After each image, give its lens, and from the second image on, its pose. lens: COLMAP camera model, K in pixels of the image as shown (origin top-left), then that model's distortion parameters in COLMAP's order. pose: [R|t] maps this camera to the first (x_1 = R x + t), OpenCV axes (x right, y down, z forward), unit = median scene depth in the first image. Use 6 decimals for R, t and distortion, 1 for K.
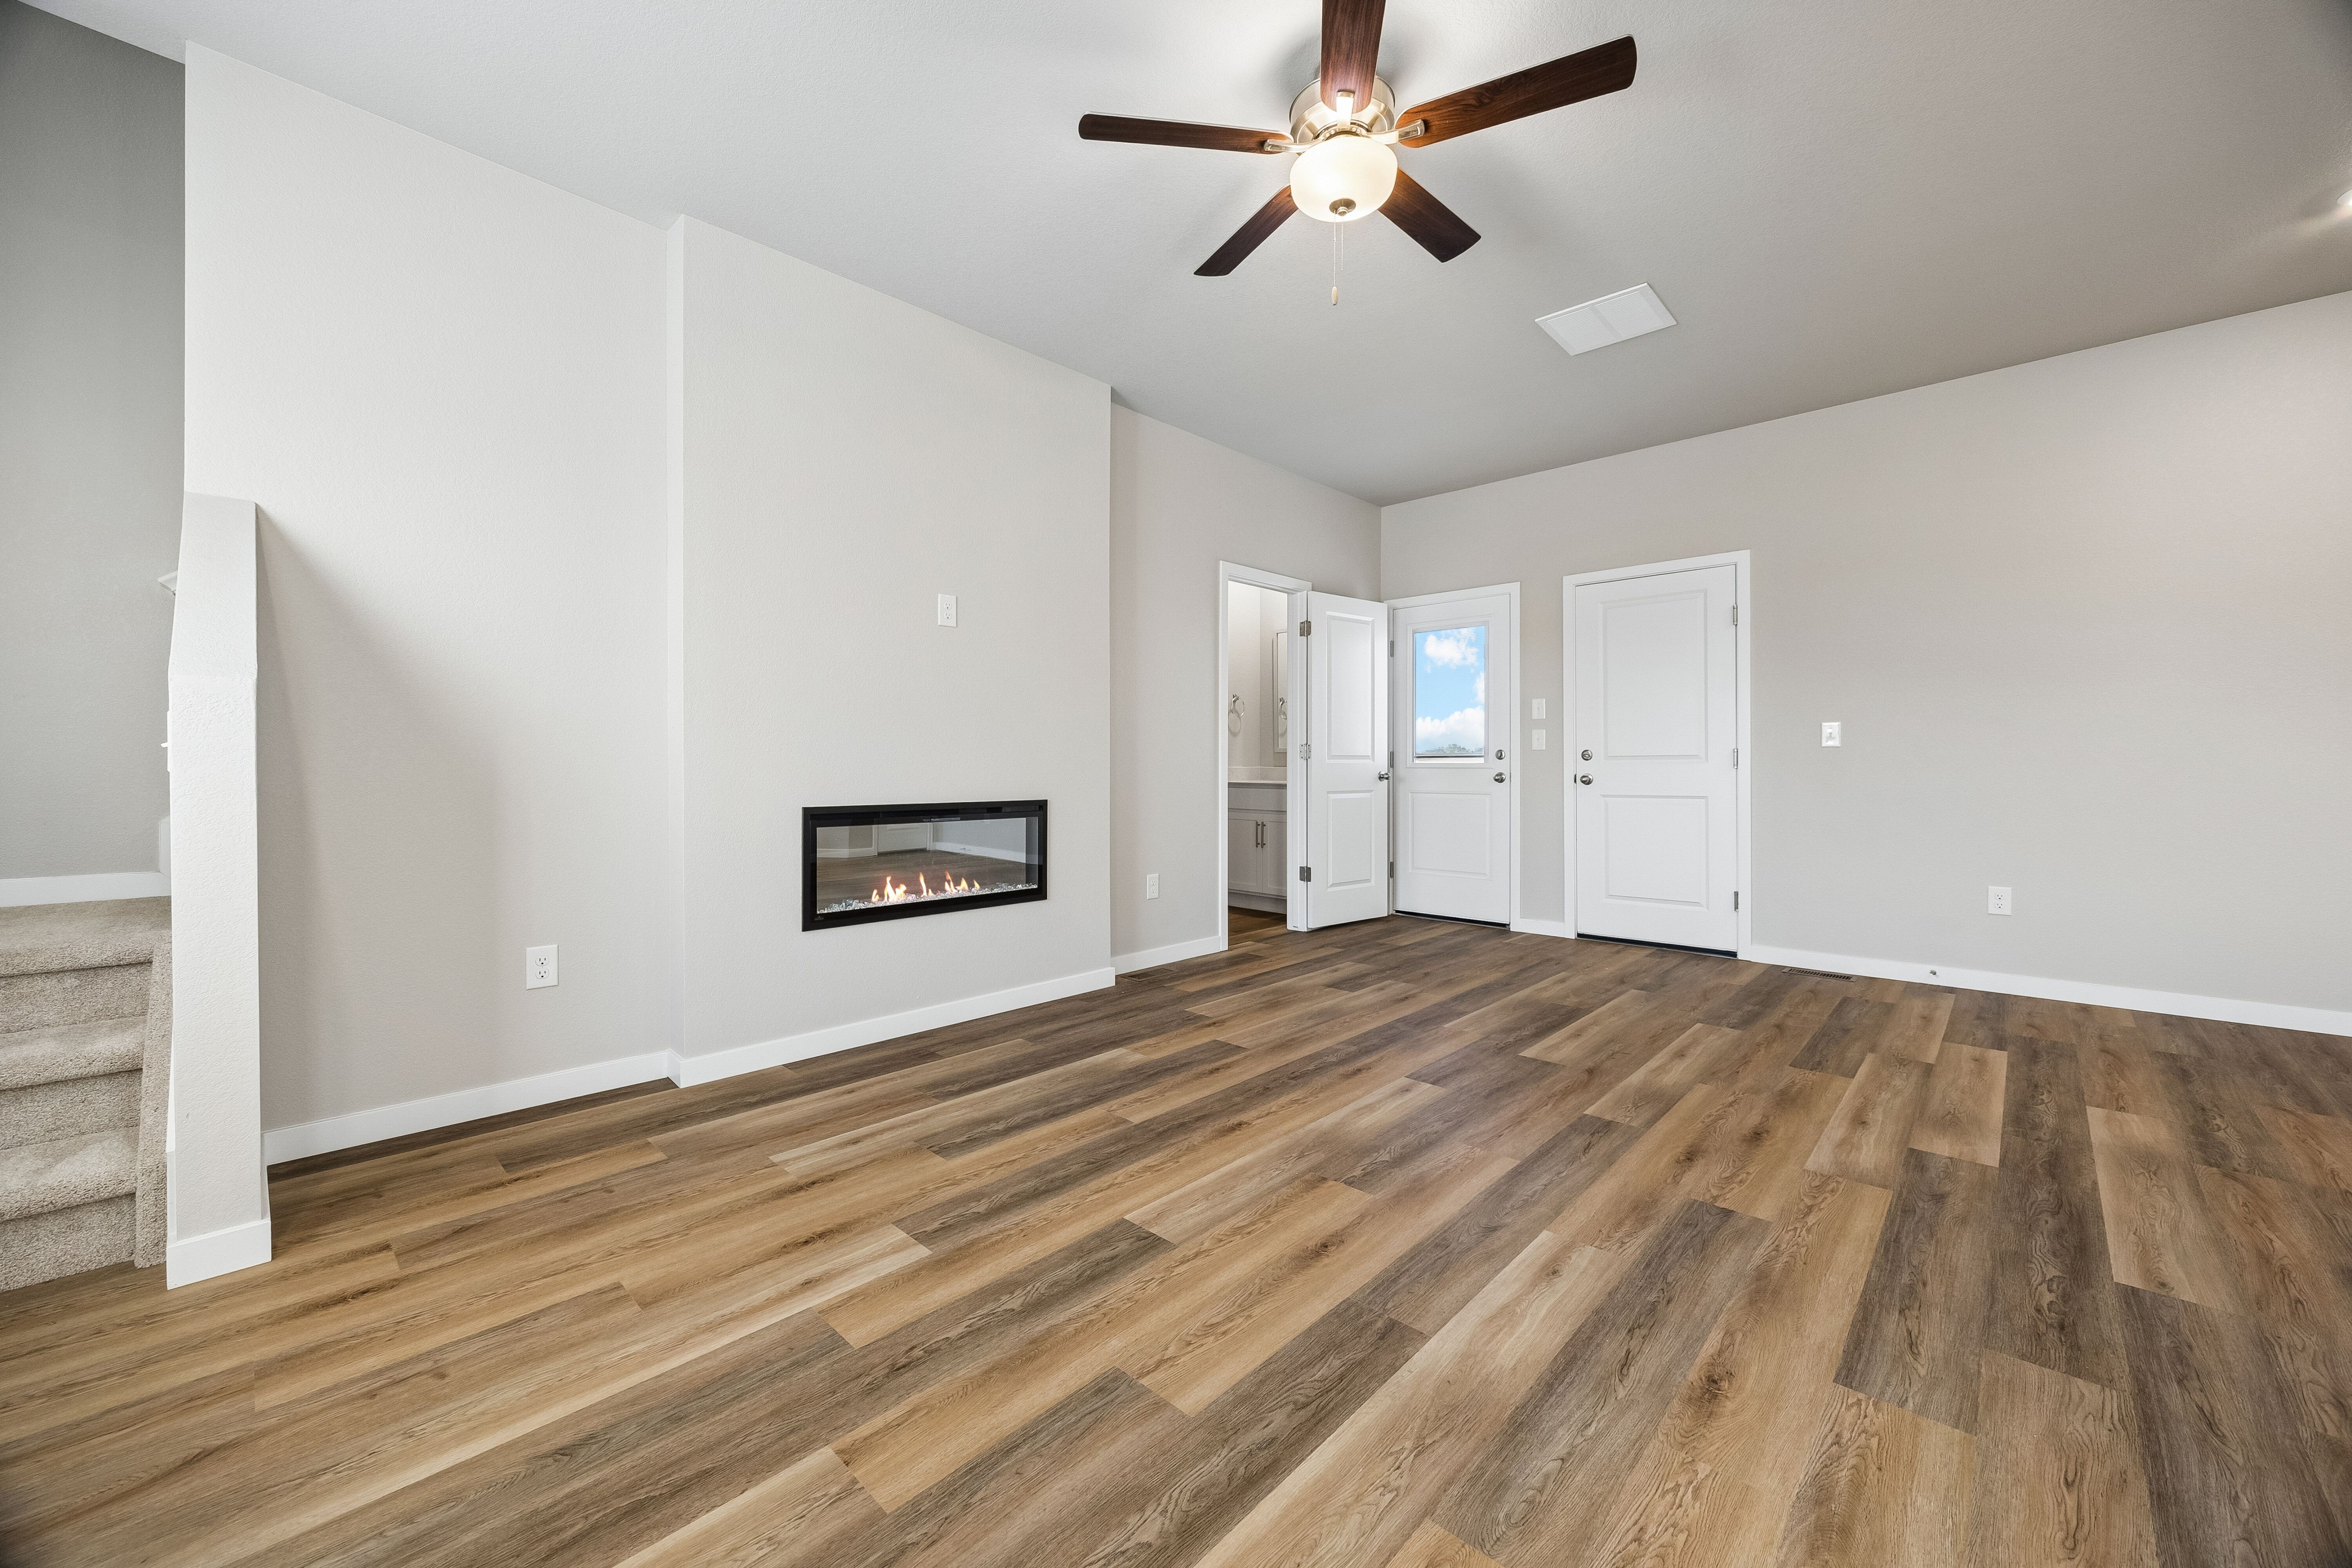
lens RADIAL K [[889.8, 0, 1184.7], [0, 889.8, 781.0], [0, 0, 1]] dist [0.002602, -0.001060]
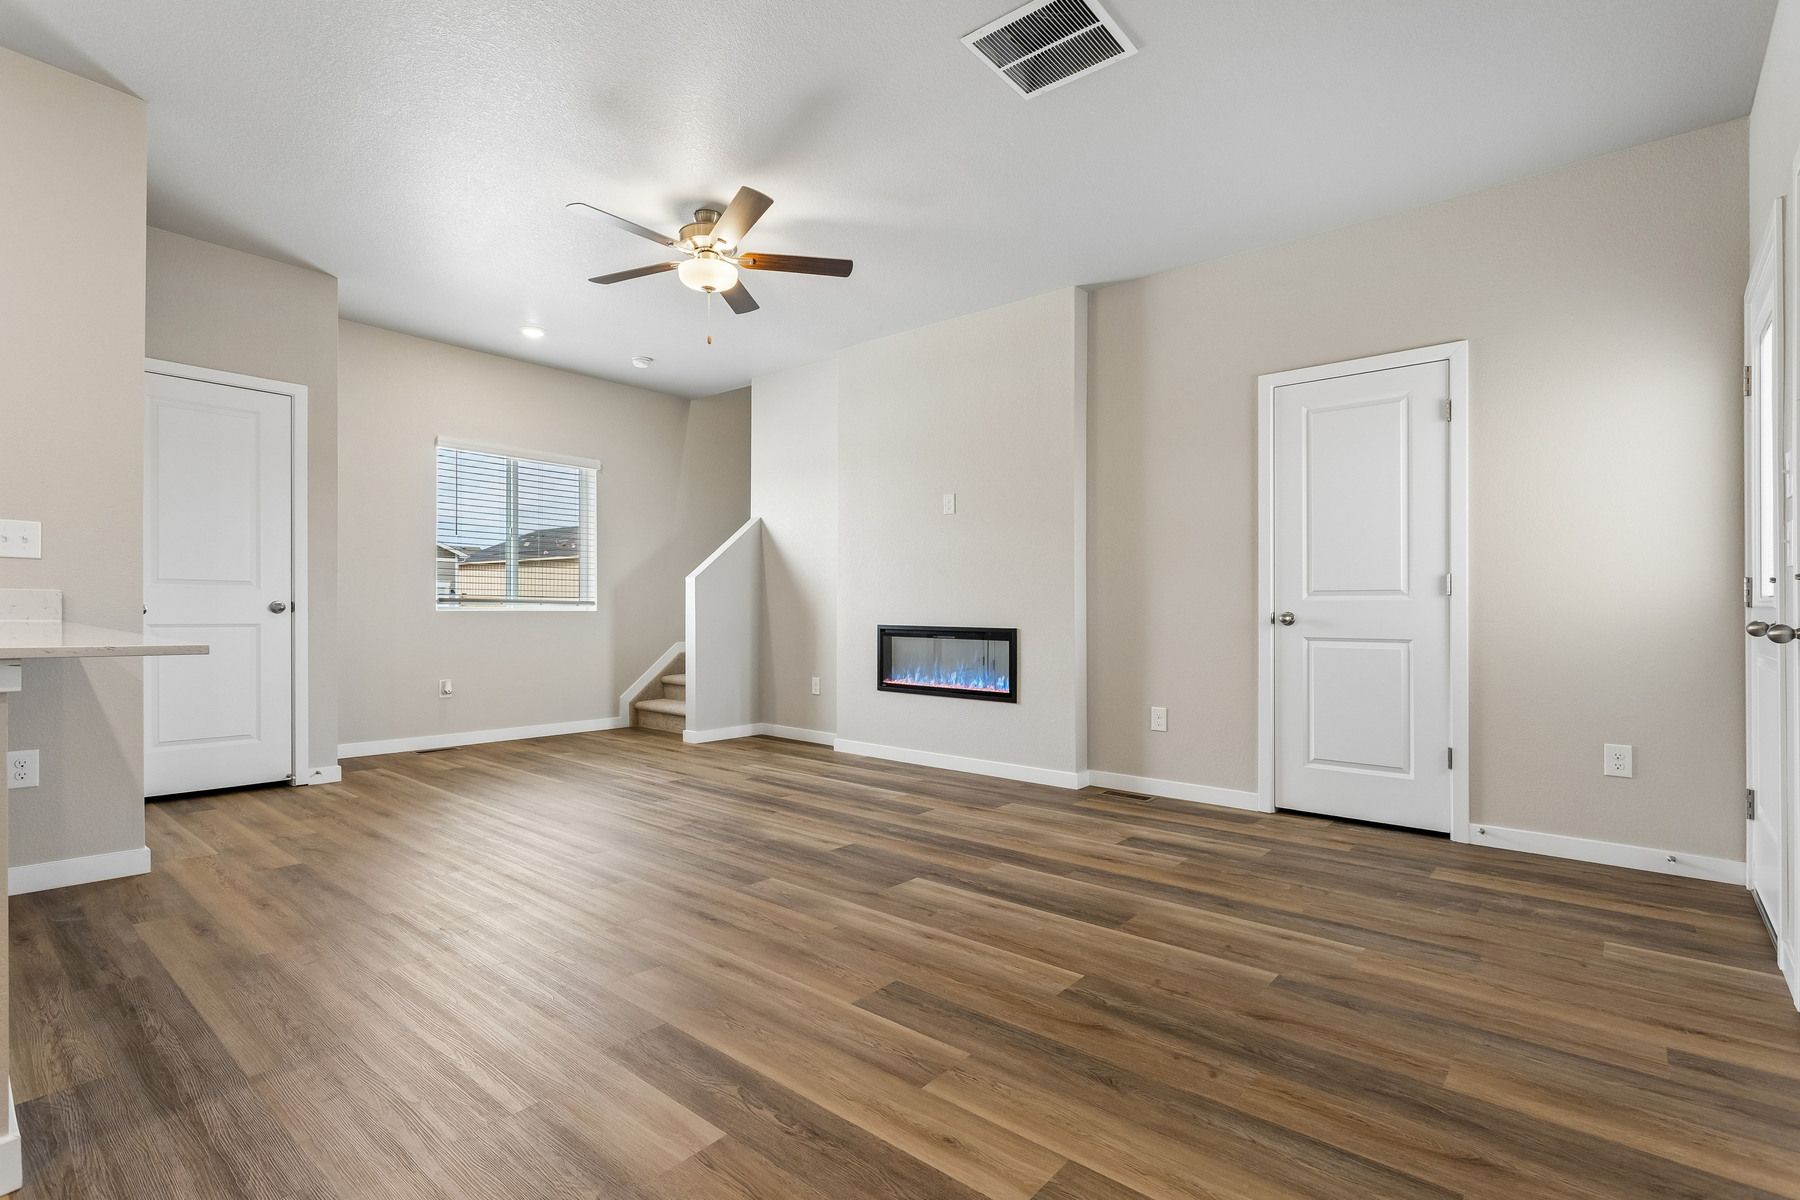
lens RADIAL K [[850.9, 0, 884.3], [0, 850.9, 611.7], [0, 0, 1]] dist [0.020508, 0.000904]
pose [[0.051403, 0.003994, -0.998670, 1.513896], [-0.023207, 0.999727, 0.002803, -0.004571], [0.998408, 0.023032, 0.051482, 1.003195]]
